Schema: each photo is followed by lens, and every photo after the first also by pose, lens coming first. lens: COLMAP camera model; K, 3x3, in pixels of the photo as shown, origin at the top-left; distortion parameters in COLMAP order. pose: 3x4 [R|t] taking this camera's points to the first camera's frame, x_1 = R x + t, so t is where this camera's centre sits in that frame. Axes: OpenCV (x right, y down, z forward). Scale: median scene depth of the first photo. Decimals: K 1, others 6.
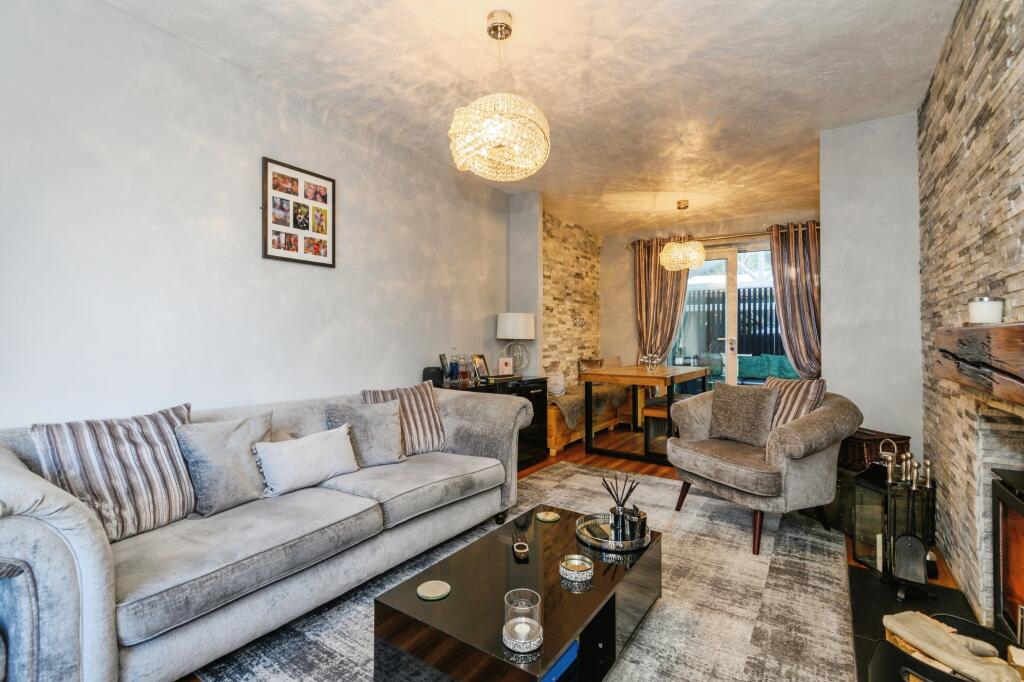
lens RADIAL K [[476.3, 0, 503.9], [0, 476.3, 339.9], [0, 0, 1]] dist [0.007362, -0.009310]
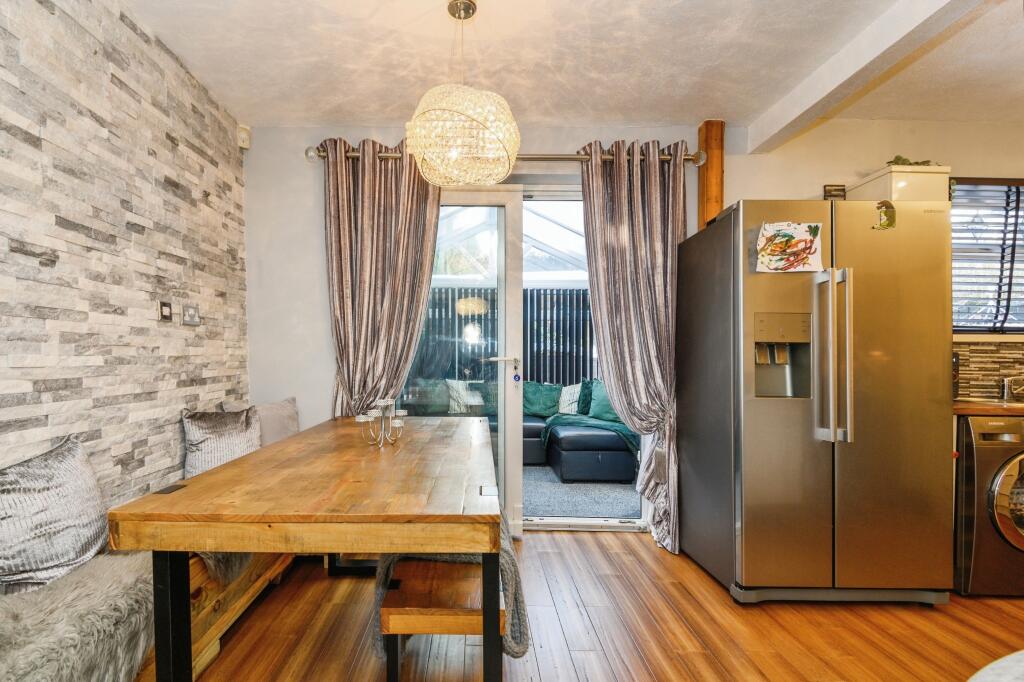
lens RADIAL K [[476.3, 0, 480.2], [0, 476.3, 372.4], [0, 0, 1]] dist [0.007362, -0.009310]
pose [[0.816076, -0.020458, 0.577582, 0.133353], [0.005392, 0.999599, 0.027787, -0.000733], [-0.577919, -0.019562, 0.815860, 0.561397]]
